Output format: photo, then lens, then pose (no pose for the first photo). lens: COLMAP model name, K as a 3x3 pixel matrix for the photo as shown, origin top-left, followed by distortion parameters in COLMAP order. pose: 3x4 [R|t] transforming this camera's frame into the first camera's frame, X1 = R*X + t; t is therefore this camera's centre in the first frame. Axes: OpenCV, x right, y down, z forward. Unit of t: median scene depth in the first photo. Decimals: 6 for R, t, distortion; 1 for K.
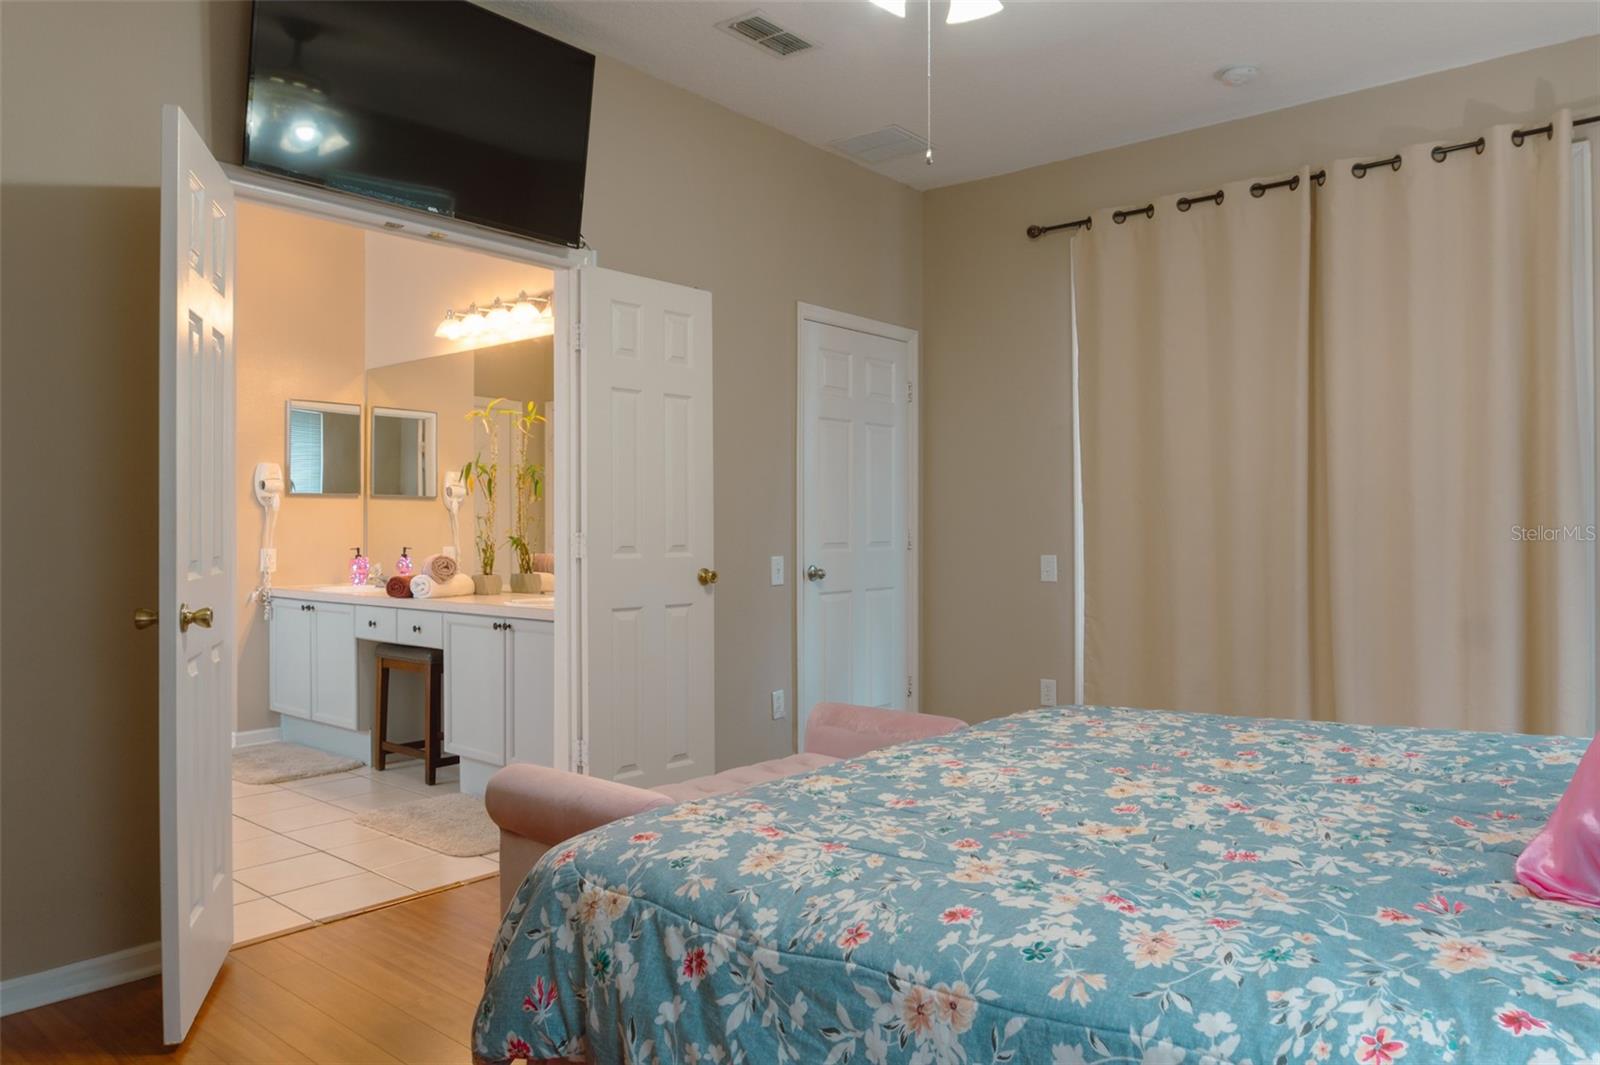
lens RADIAL K [[1078.9, 0, 788.3], [0, 1078.9, 537.3], [0, 0, 1]] dist [-0.022354, -0.001138]
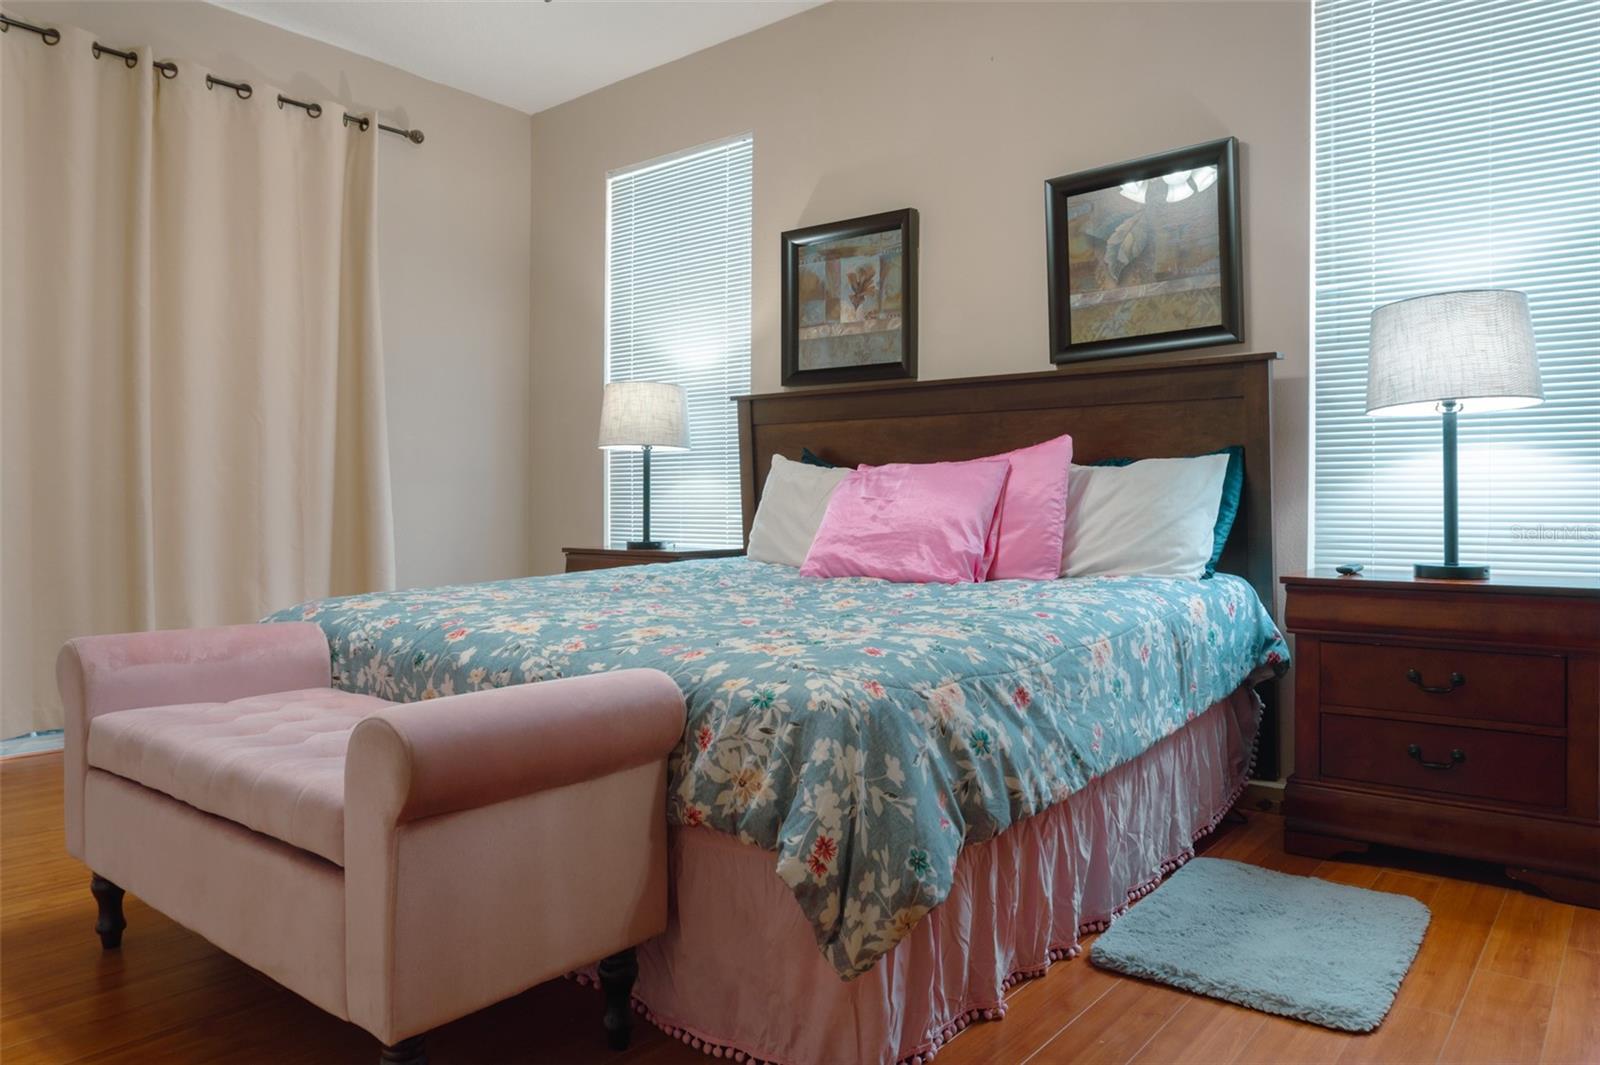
lens RADIAL K [[1085.3, 0, 772.9], [0, 1085.3, 484.4], [0, 0, 1]] dist [0.030917, -0.000313]
pose [[-0.033307, 0.018901, 0.999266, -1.373573], [-0.006708, 0.999794, -0.019135, 0.162167], [-0.999423, -0.007341, -0.033173, 1.323576]]
